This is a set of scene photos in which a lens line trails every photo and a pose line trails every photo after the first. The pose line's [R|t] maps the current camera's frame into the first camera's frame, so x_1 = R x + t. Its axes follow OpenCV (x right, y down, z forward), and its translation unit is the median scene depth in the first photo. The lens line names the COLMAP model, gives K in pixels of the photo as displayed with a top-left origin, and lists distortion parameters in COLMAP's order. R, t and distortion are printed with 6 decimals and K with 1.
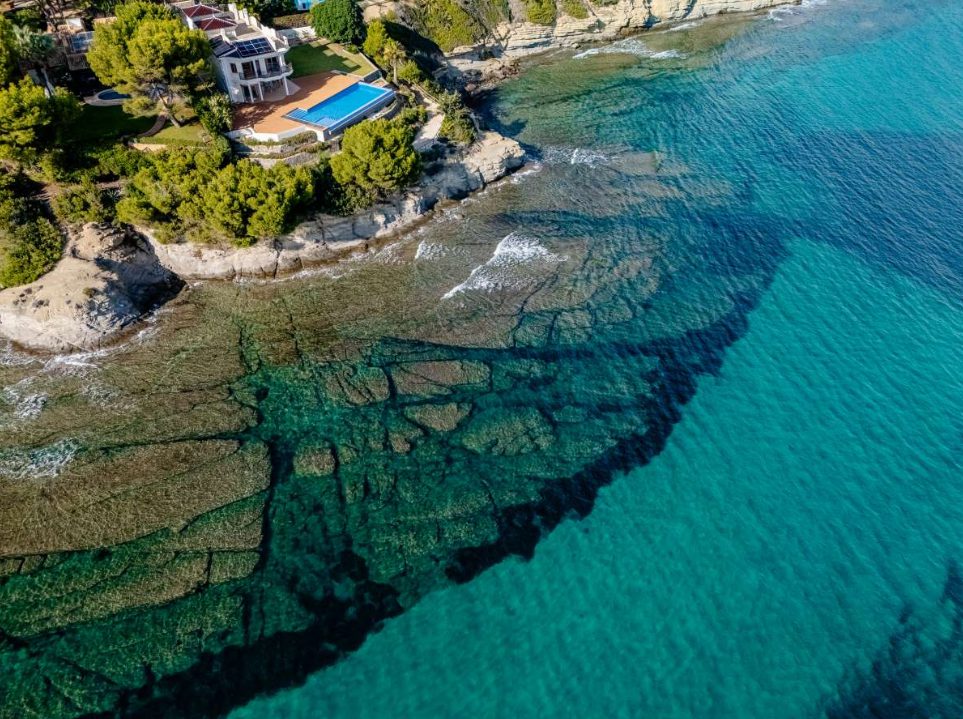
lens RADIAL K [[723.9, 0, 478.3], [0, 723.9, 358.1], [0, 0, 1]] dist [0.066817, -0.014163]
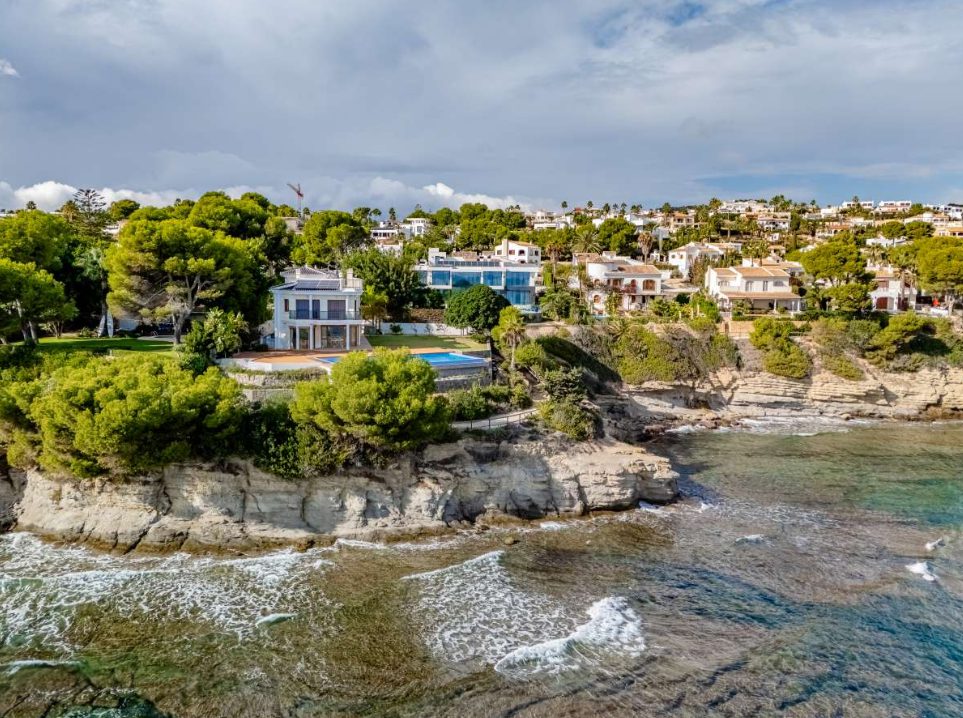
lens RADIAL K [[723.9, 0, 490.4], [0, 723.9, 351.6], [0, 0, 1]] dist [0.066817, -0.014163]
pose [[0.899623, 0.060423, -0.432468, 0.176816], [-0.307399, 0.791036, -0.528931, -0.018915], [0.310137, 0.608779, 0.730208, 0.507660]]
